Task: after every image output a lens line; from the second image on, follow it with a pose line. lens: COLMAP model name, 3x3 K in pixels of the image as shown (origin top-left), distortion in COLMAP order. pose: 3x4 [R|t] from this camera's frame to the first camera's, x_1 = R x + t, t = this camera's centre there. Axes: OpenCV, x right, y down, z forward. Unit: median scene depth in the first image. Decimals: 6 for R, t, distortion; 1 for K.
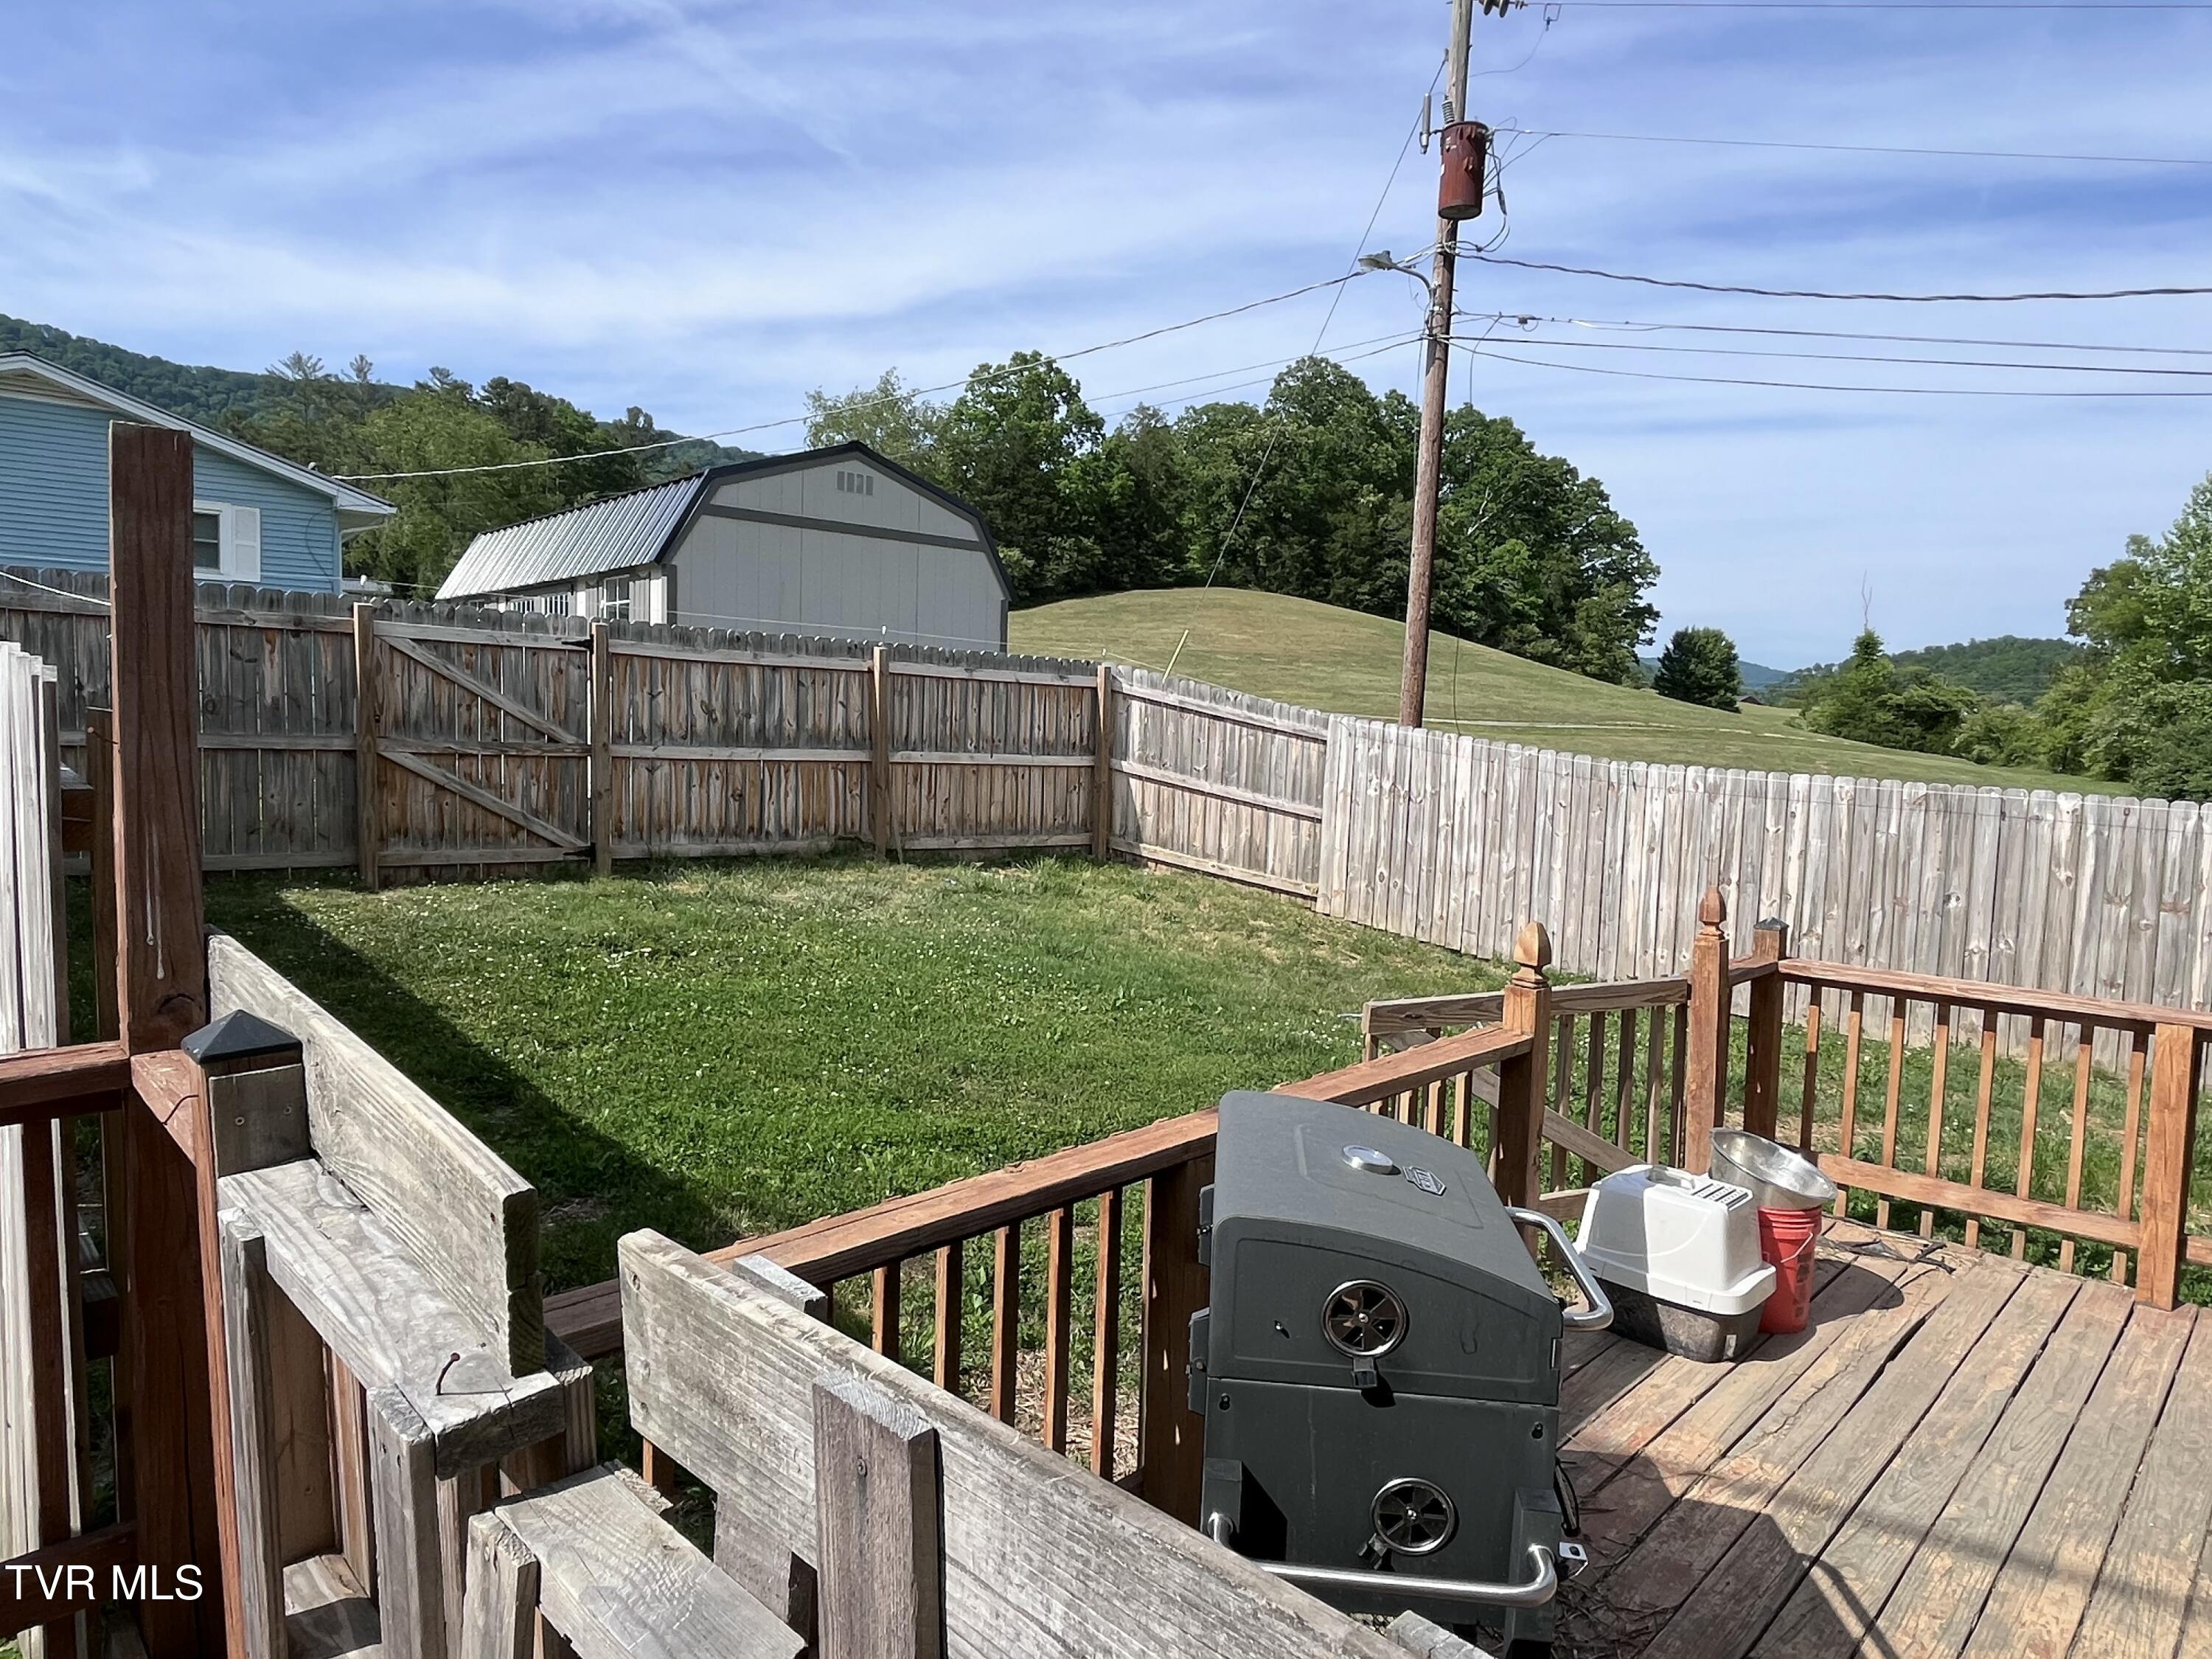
lens RADIAL K [[1341.1, 0, 1106.0], [0, 1341.1, 829.5], [0, 0, 1]] dist [-0.006620, -0.000738]
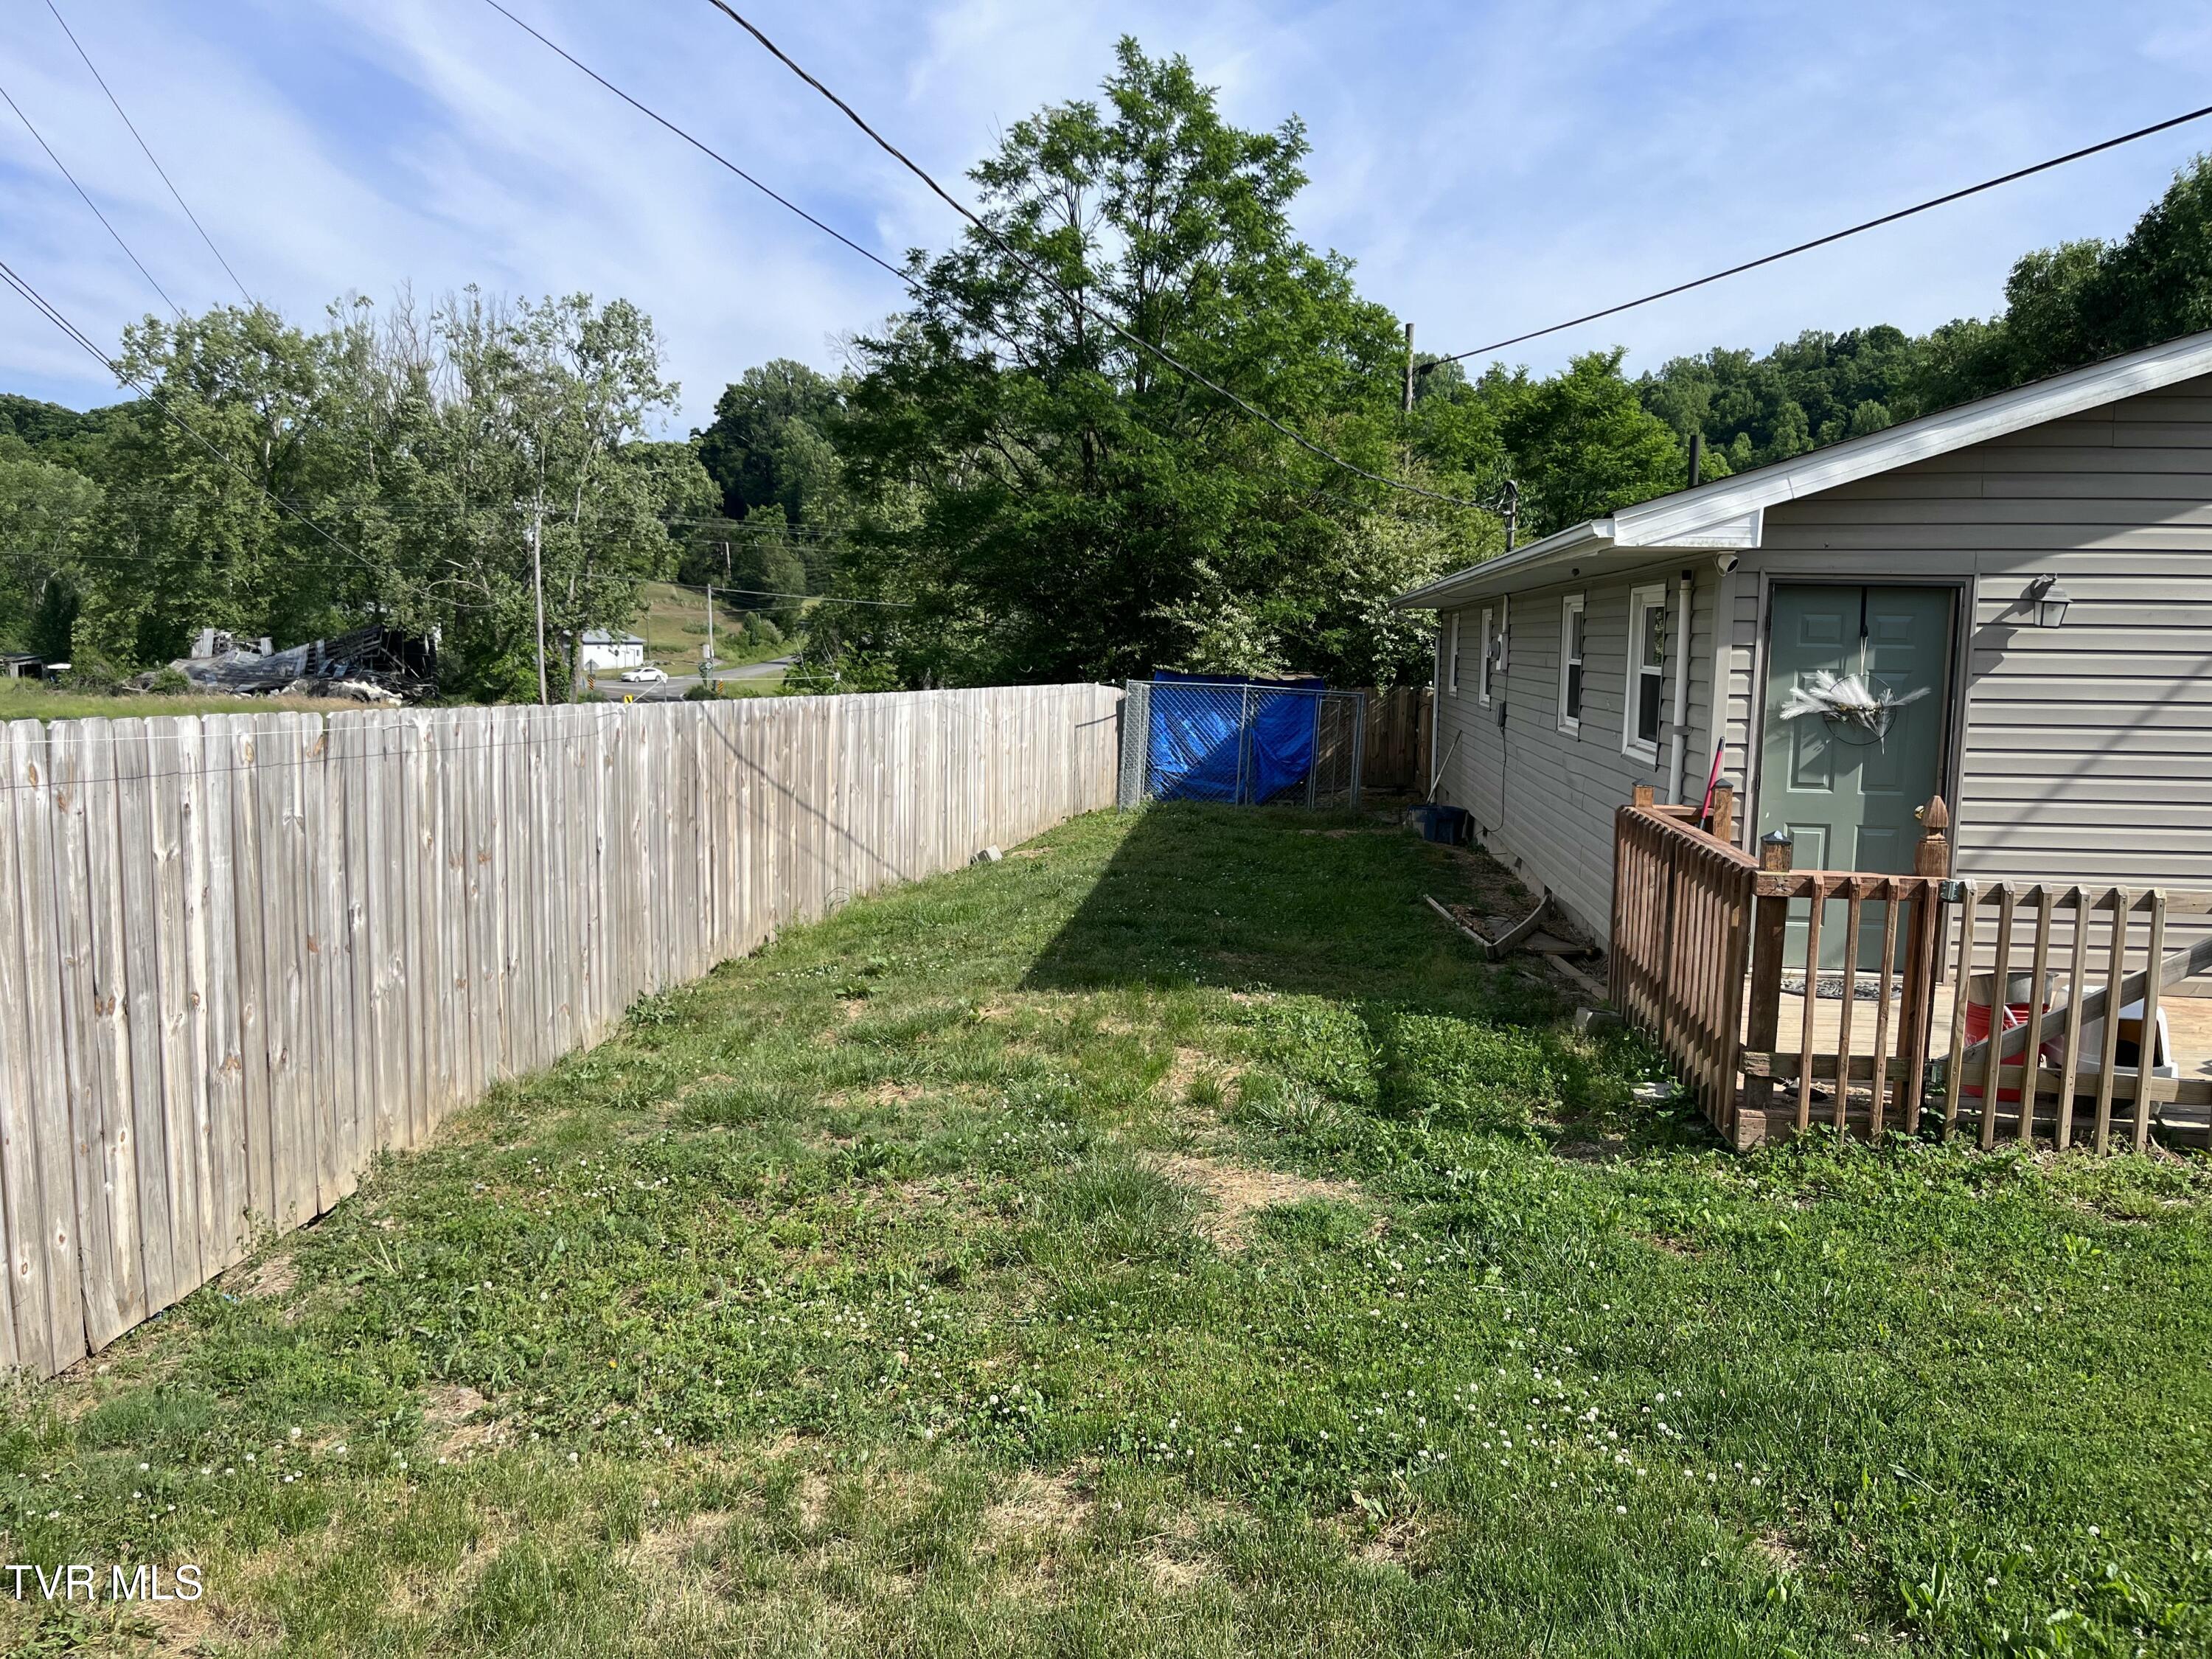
lens RADIAL K [[1676.3, 0, 1106.0], [0, 1676.3, 829.5], [0, 0, 1]] dist [0.015078, -0.003634]
pose [[-0.619369, -0.127763, 0.774635, -0.073391], [0.030704, 0.981973, 0.186510, -0.076556], [-0.784500, 0.139303, -0.604281, 0.862417]]
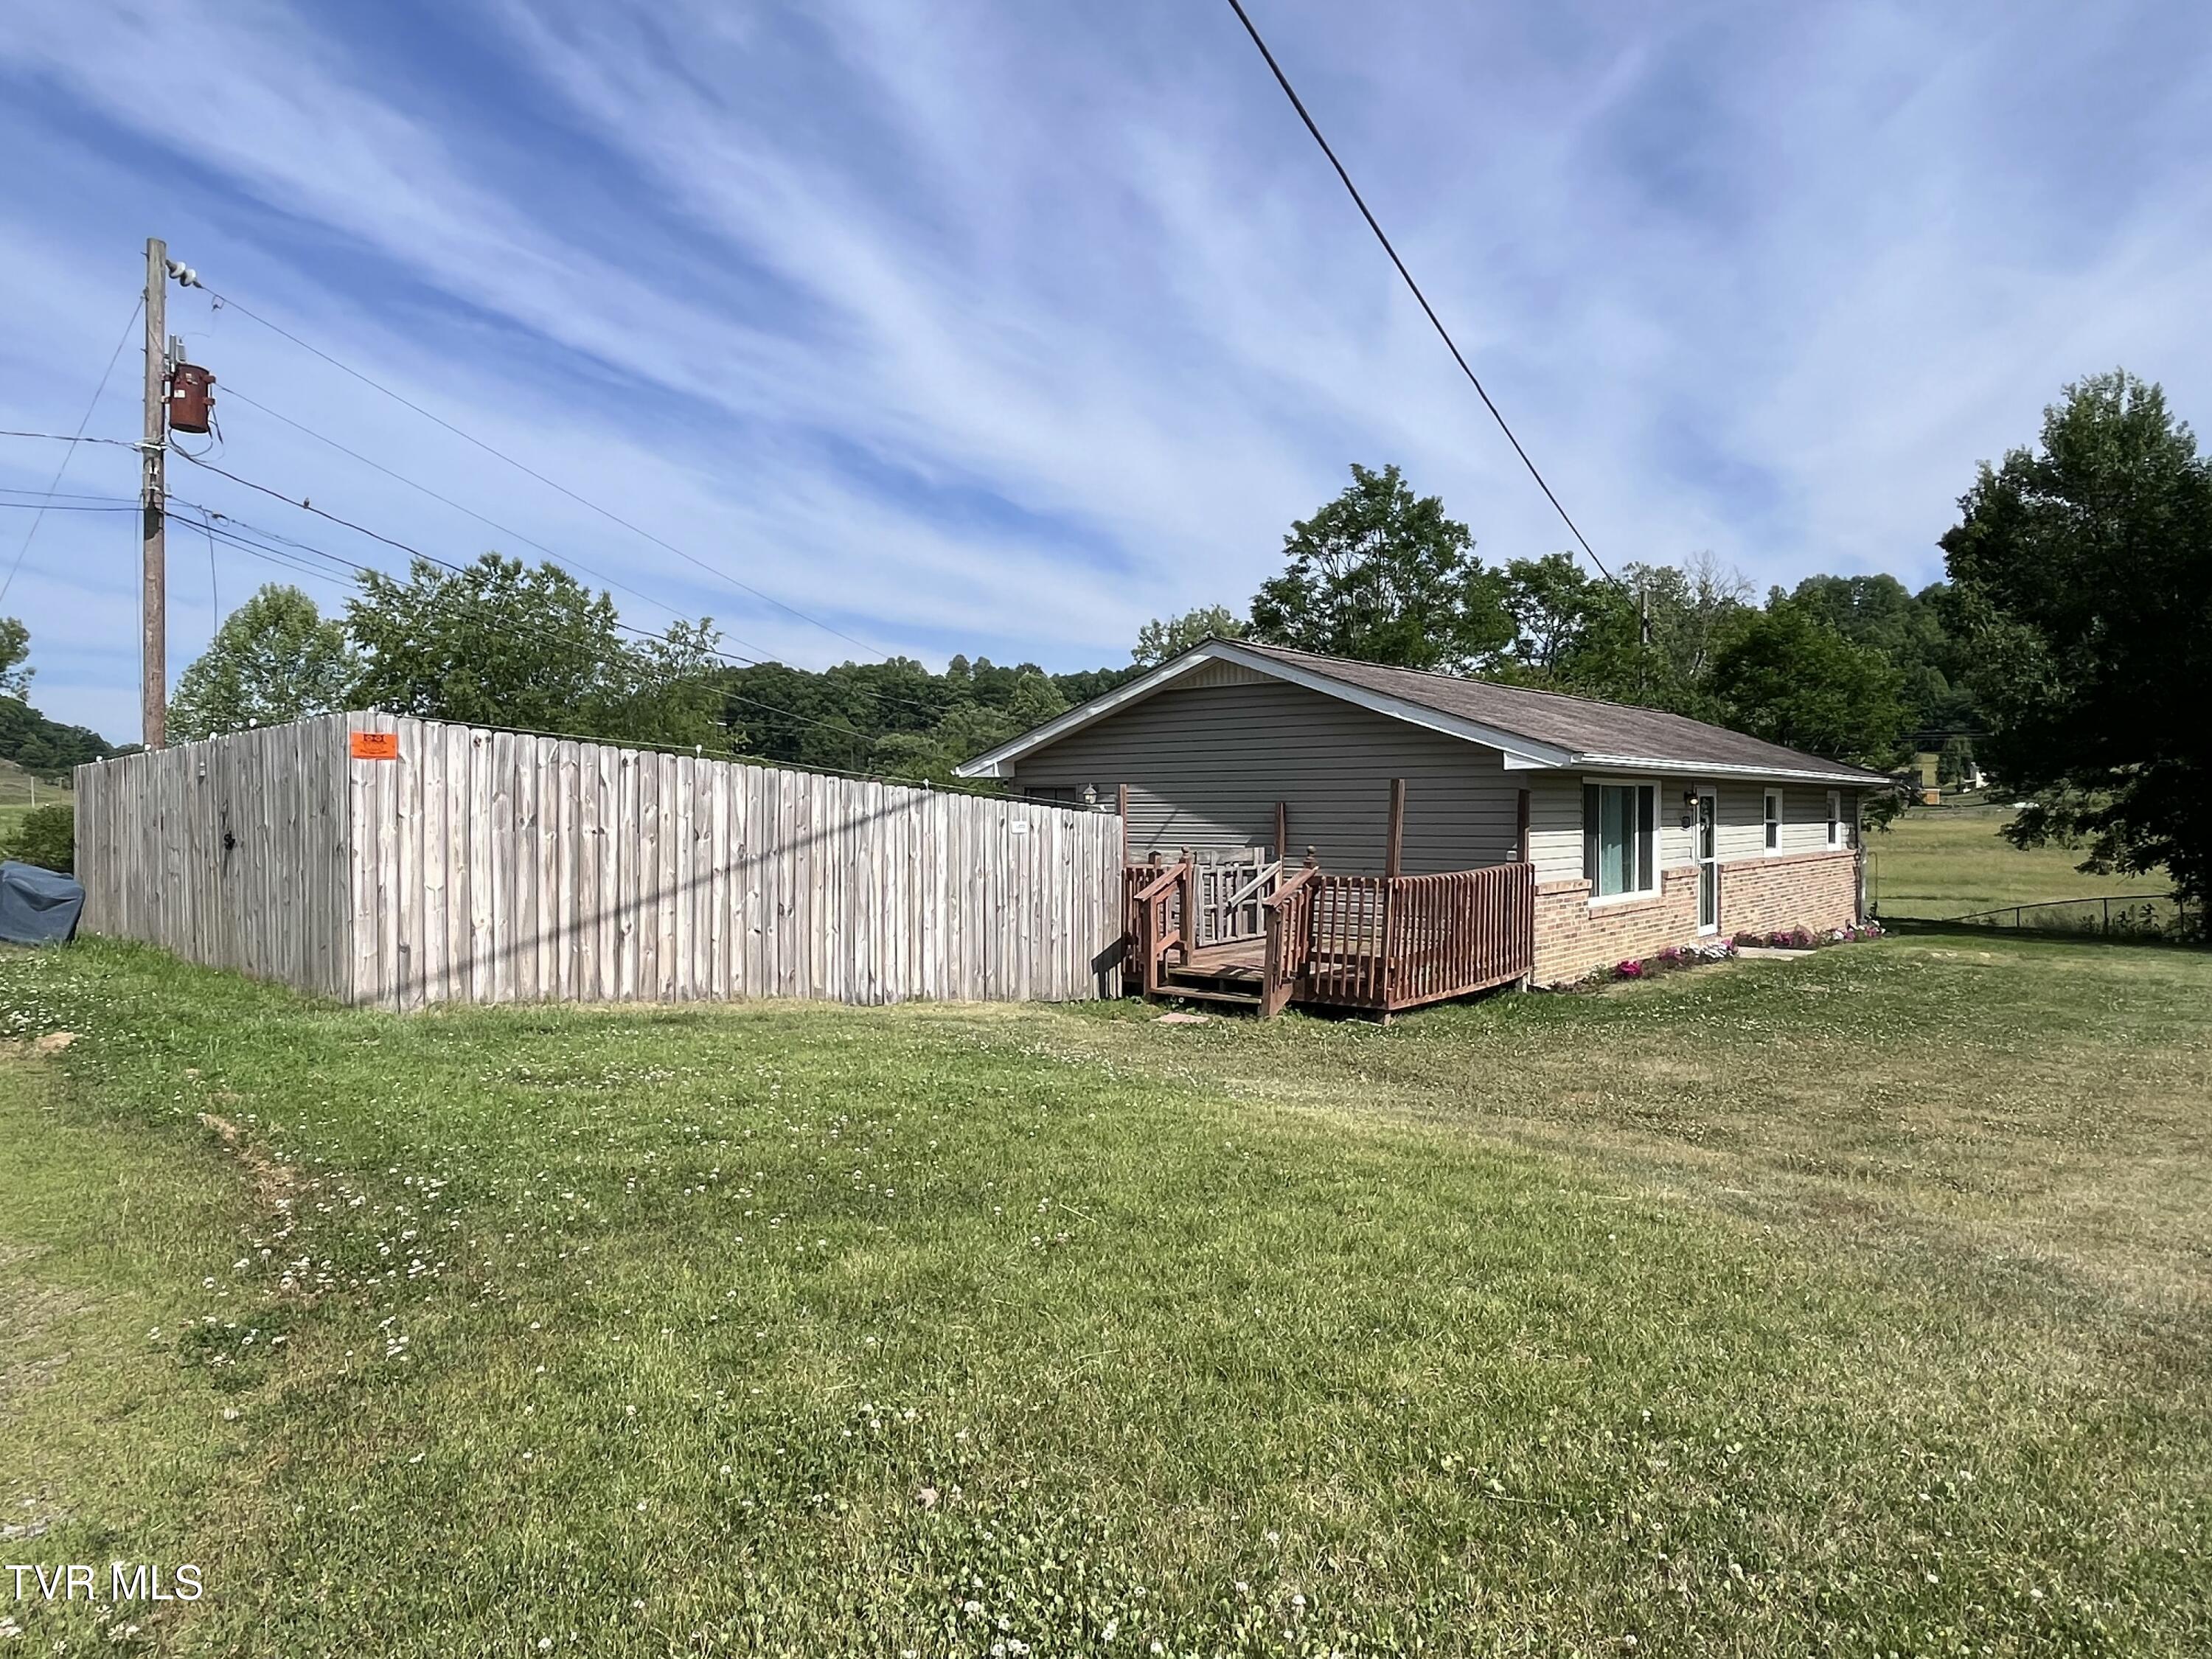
lens RADIAL K [[1341.1, 0, 1106.0], [0, 1341.1, 829.5], [0, 0, 1]] dist [-0.006620, -0.000738]
pose [[-0.069008, -0.042708, 0.996702, -1.181070], [0.079401, 0.995679, 0.048161, -0.058475], [-0.994451, 0.082462, -0.065319, 0.223784]]
